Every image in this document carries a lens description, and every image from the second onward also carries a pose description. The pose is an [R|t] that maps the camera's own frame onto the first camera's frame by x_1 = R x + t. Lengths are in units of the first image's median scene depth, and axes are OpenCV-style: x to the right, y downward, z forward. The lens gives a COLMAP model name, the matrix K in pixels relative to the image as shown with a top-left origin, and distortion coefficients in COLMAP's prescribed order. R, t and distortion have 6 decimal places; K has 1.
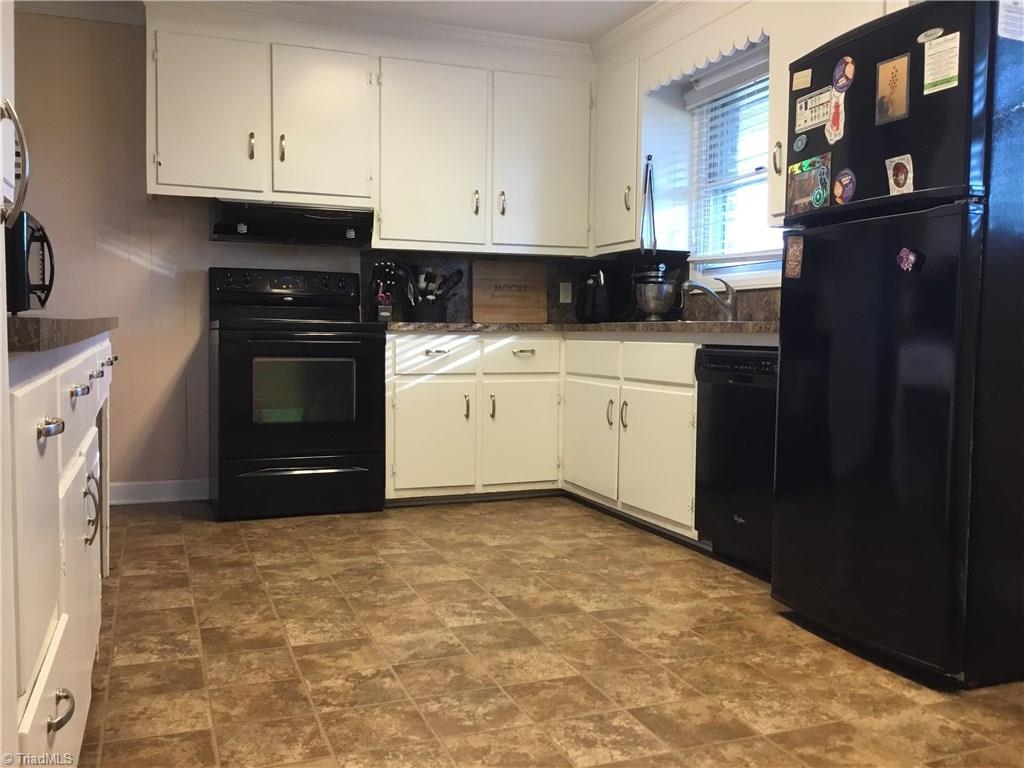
lens RADIAL K [[925.3, 0, 511.3], [0, 925.3, 391.1], [0, 0, 1]] dist [0.033659, -0.052343]
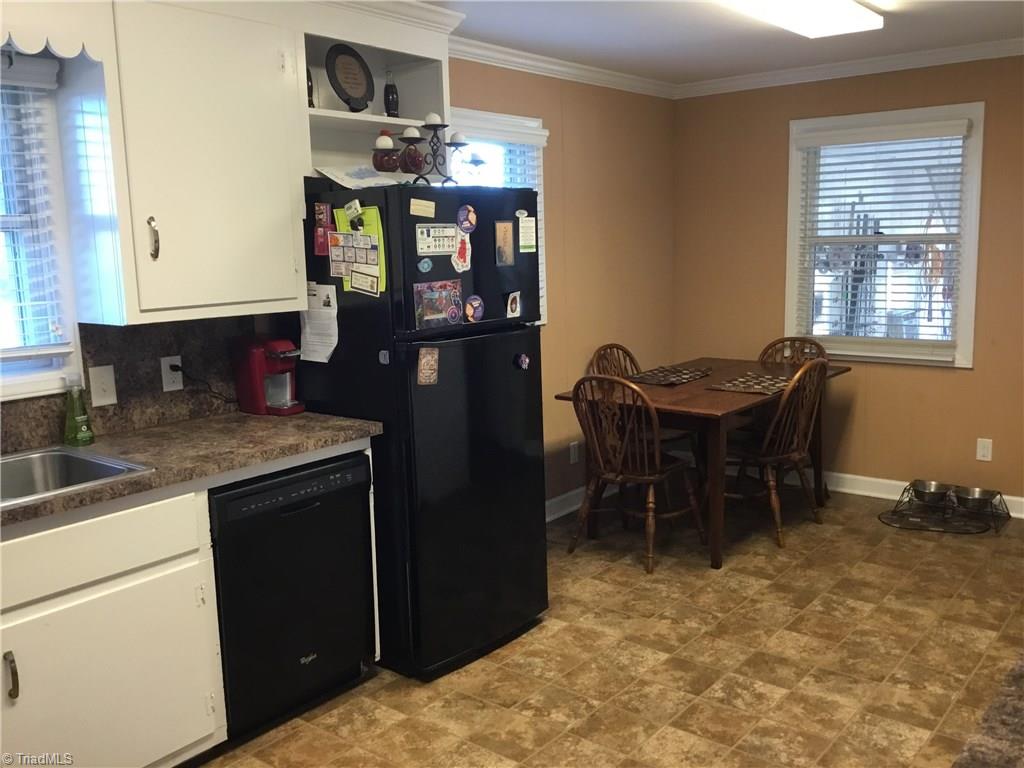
lens RADIAL K [[925.3, 0, 510.3], [0, 925.3, 374.4], [0, 0, 1]] dist [0.033659, -0.052343]
pose [[-0.507039, -0.123525, 0.853026, -0.944585], [0.077810, 0.979076, 0.188029, -0.458550], [-0.858404, 0.161712, -0.486819, 1.989937]]
